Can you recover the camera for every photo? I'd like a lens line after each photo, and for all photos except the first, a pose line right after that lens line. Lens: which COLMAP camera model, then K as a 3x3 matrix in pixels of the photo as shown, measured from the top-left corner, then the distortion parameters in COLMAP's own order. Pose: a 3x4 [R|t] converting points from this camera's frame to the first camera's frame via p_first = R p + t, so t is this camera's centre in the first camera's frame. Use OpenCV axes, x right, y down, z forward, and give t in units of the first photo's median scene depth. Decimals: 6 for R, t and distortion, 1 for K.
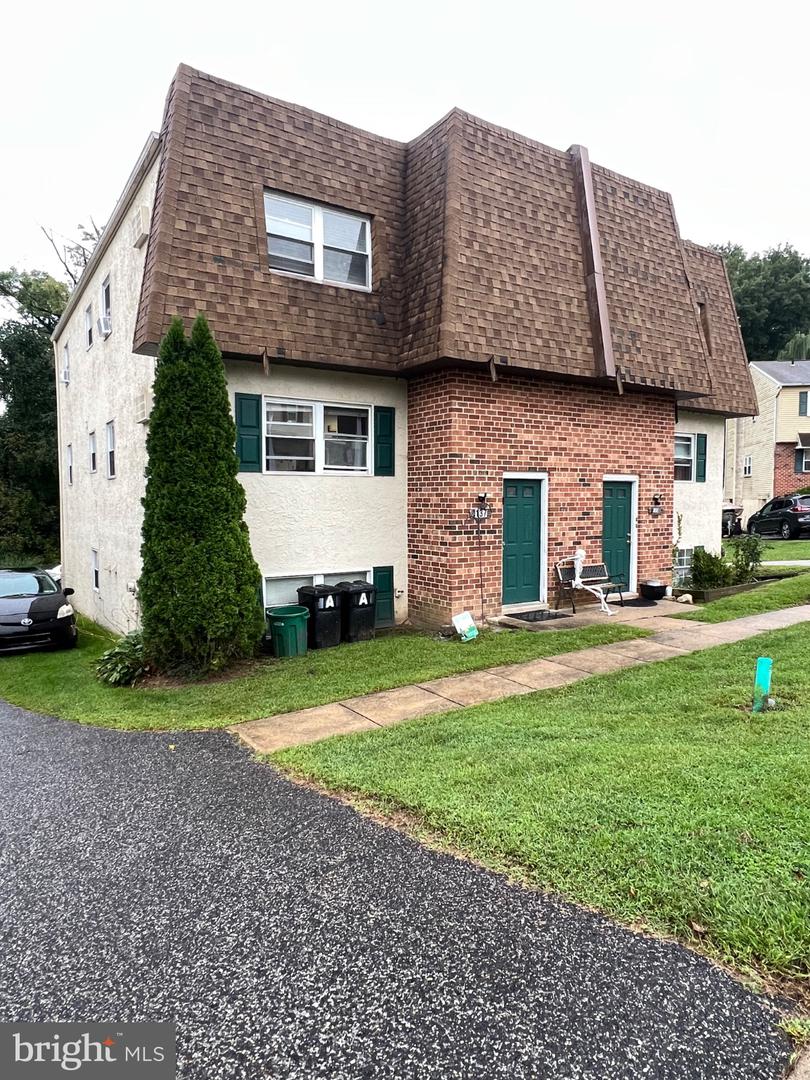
lens RADIAL K [[692.8, 0, 408.2], [0, 692.8, 540.2], [0, 0, 1]] dist [0.000445, -0.002240]
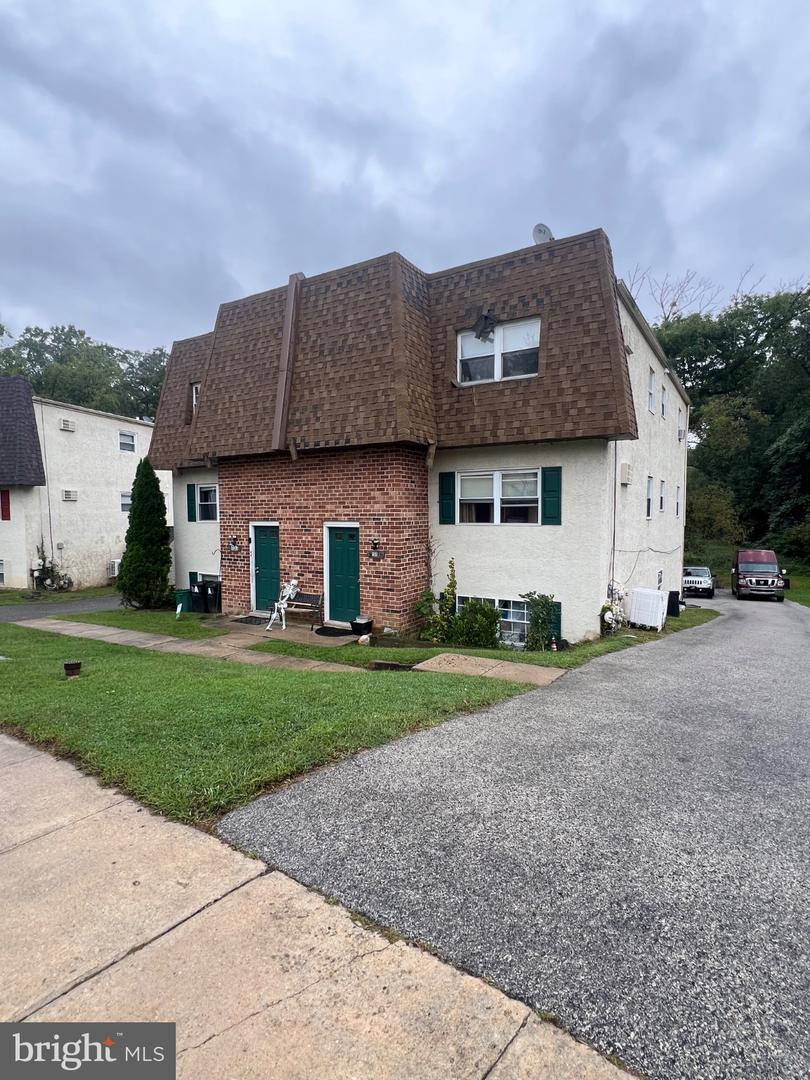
lens RADIAL K [[553.2, 0, 412.1], [0, 553.2, 537.1], [0, 0, 1]] dist [0.000190, 0.000808]
pose [[0.407210, 0.041479, -0.912392, 1.276531], [-0.048397, 0.998545, 0.023795, -0.101681], [0.912051, 0.034468, 0.408625, 0.763981]]
